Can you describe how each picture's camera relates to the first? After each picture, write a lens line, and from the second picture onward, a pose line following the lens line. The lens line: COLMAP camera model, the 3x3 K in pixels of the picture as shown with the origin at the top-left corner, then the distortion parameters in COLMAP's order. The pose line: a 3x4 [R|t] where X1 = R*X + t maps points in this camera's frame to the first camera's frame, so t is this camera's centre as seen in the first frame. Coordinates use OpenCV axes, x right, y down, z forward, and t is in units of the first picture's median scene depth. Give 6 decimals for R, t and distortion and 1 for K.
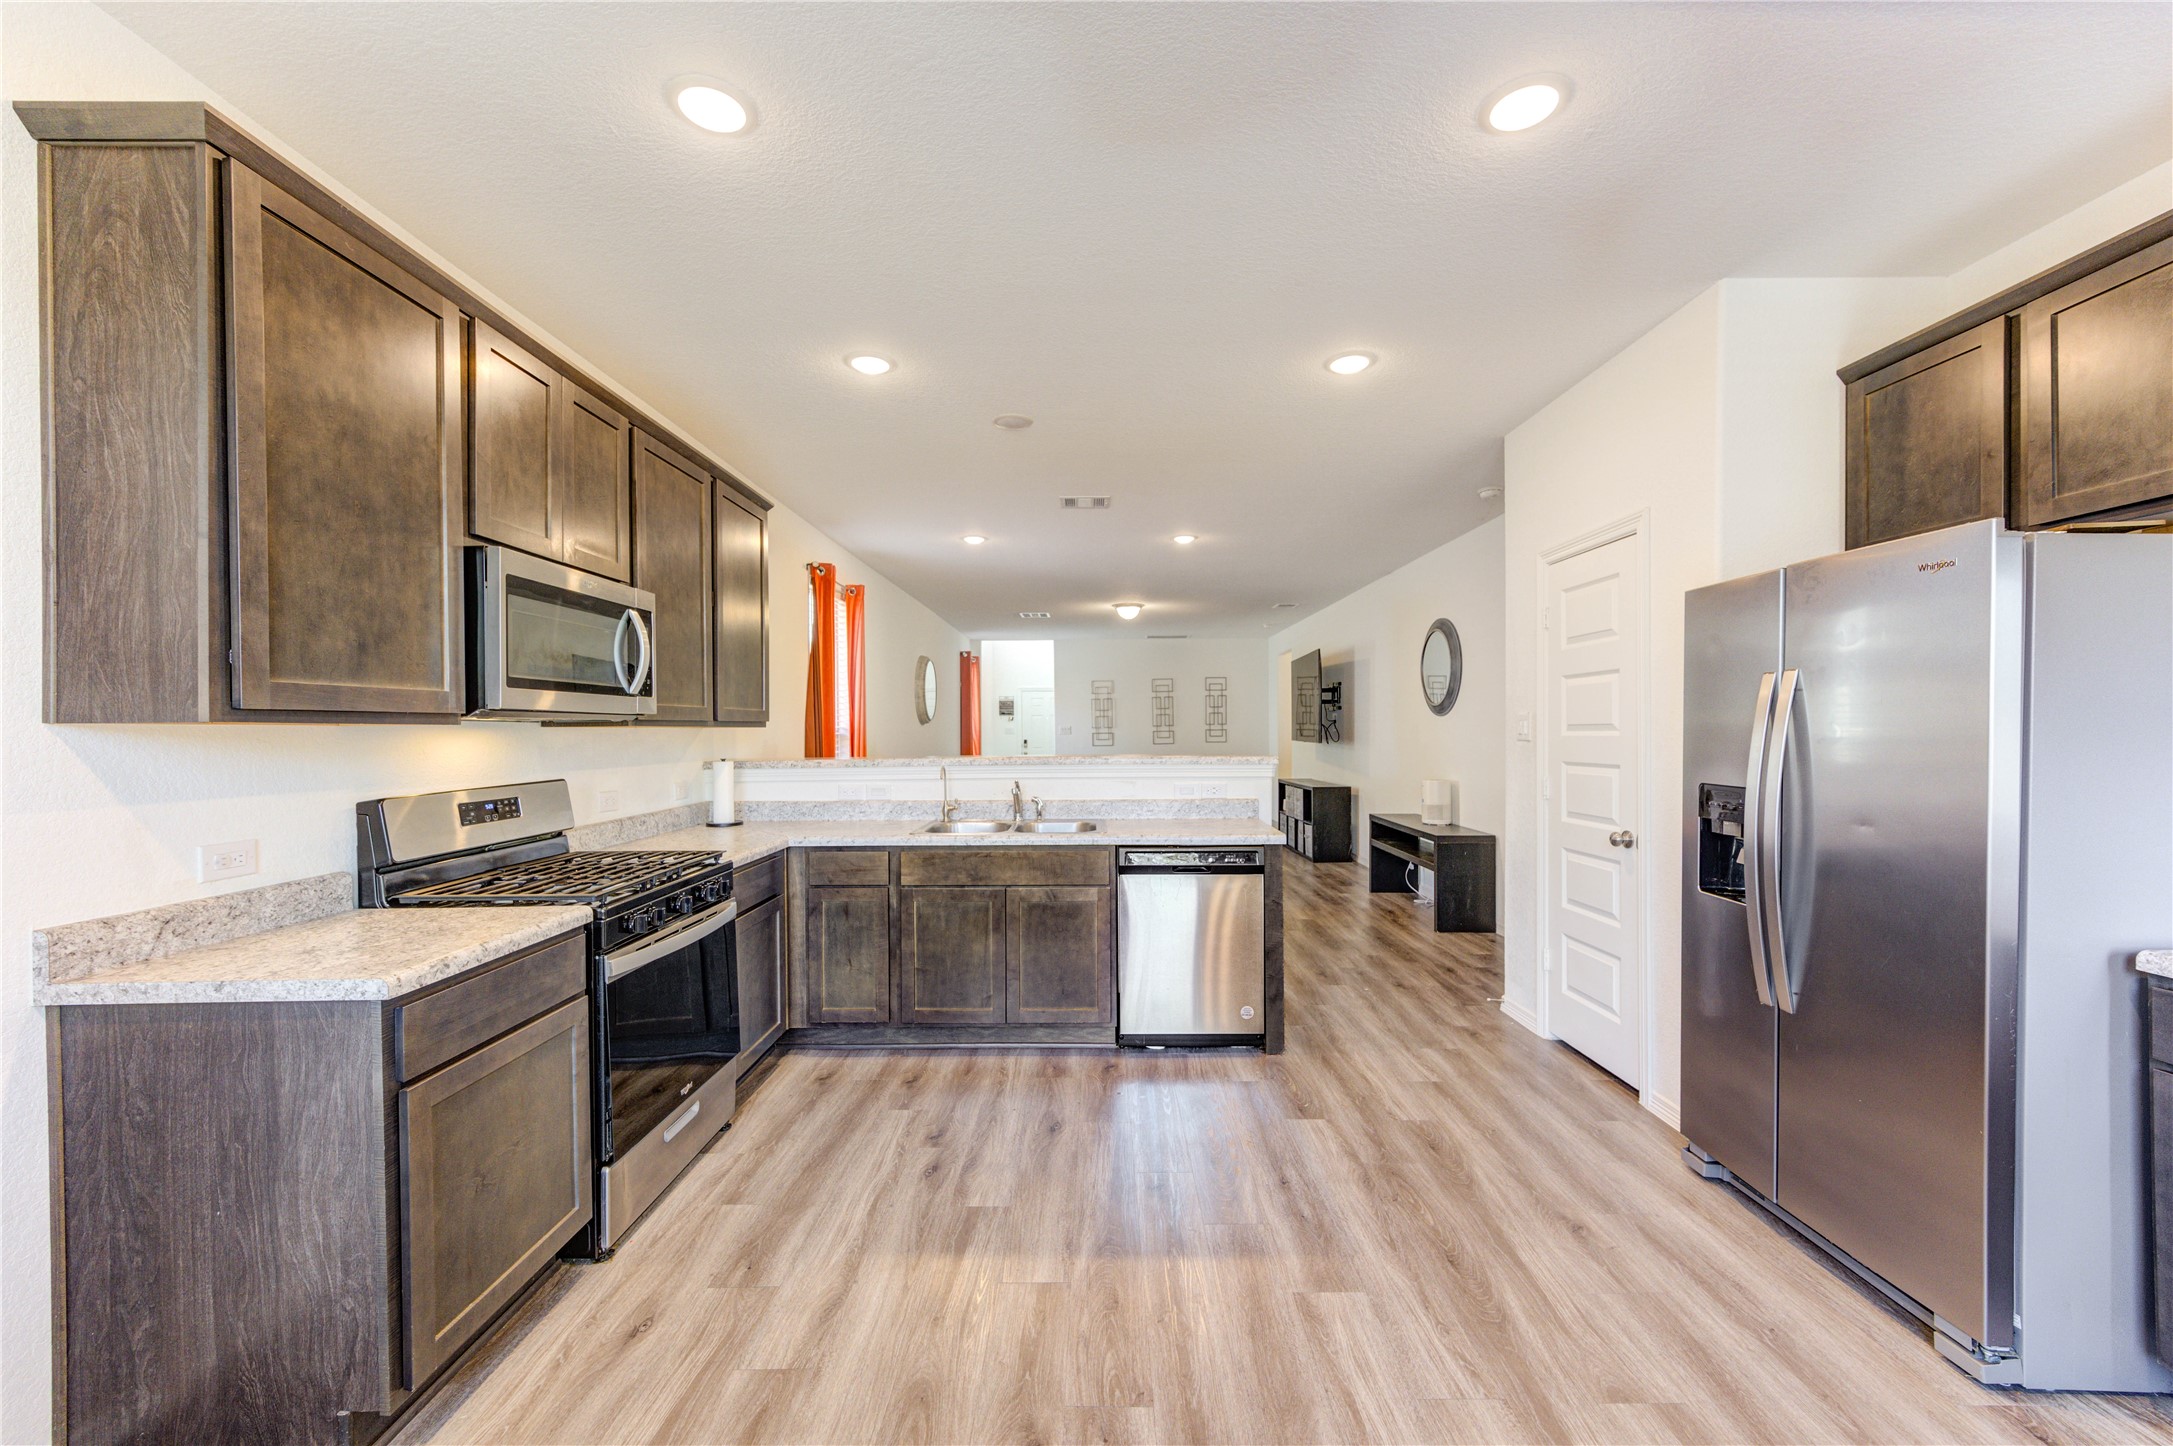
lens RADIAL K [[844.7, 0, 1087.1], [0, 844.7, 731.7], [0, 0, 1]] dist [0.000319, 0.001590]
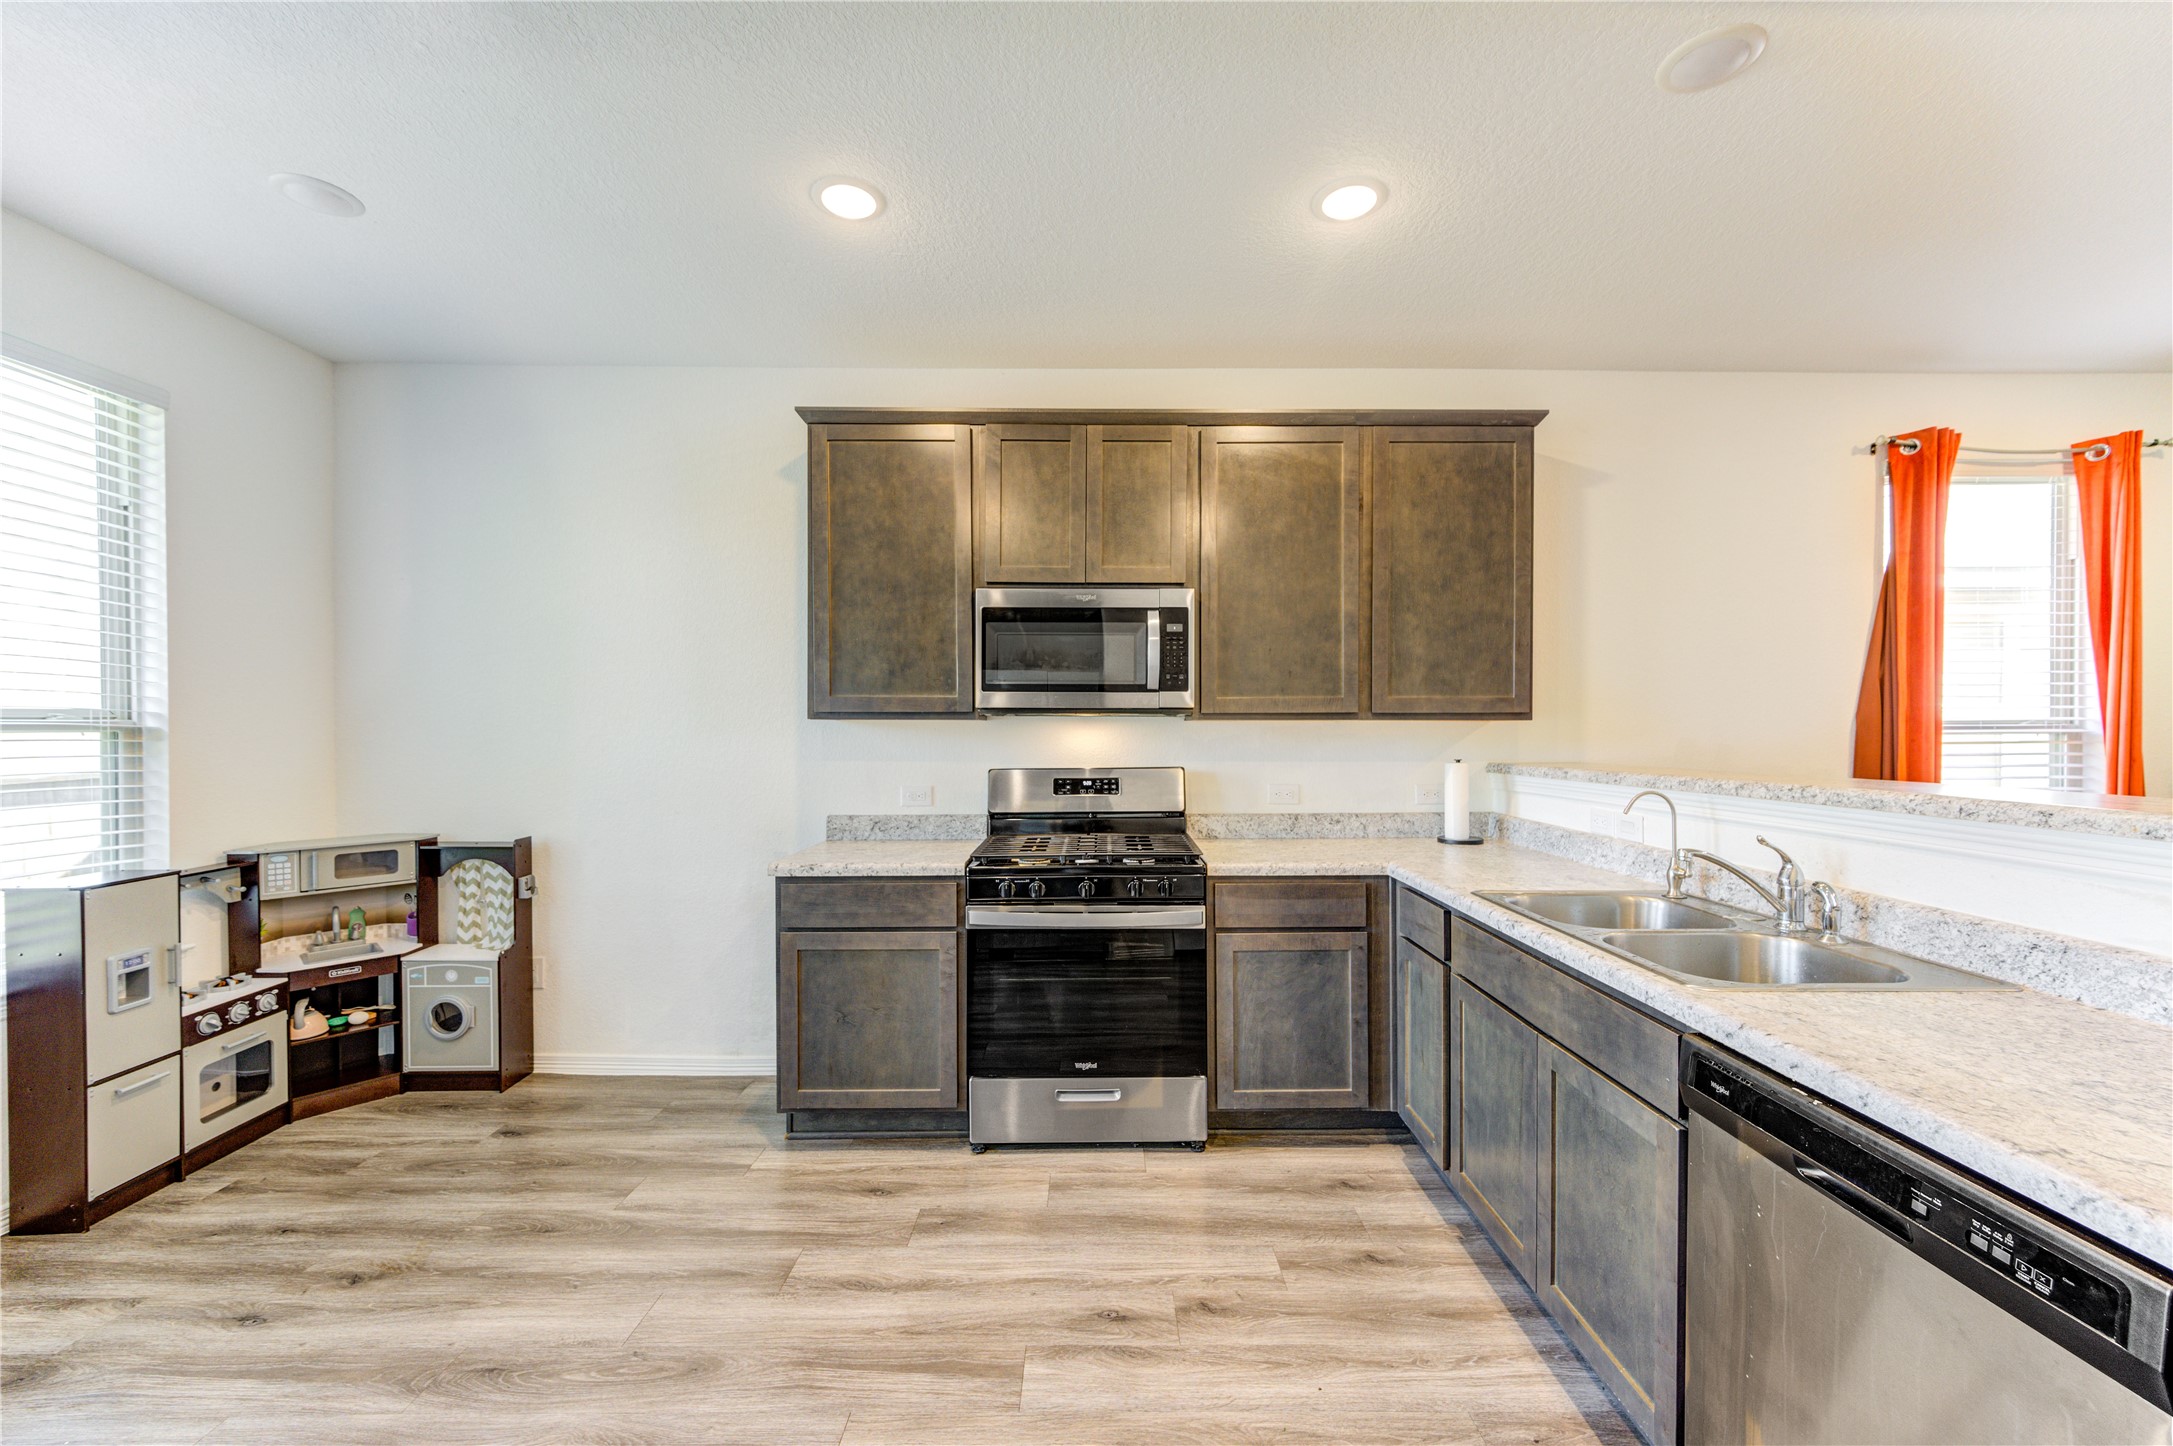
lens RADIAL K [[844.7, 0, 1099.1], [0, 844.7, 730.7], [0, 0, 1]] dist [0.000319, 0.001590]
pose [[0.014563, 0.011261, -0.999831, 0.714118], [-0.001382, 0.999936, 0.011242, -0.006090], [0.999893, 0.001218, 0.014578, 1.256442]]
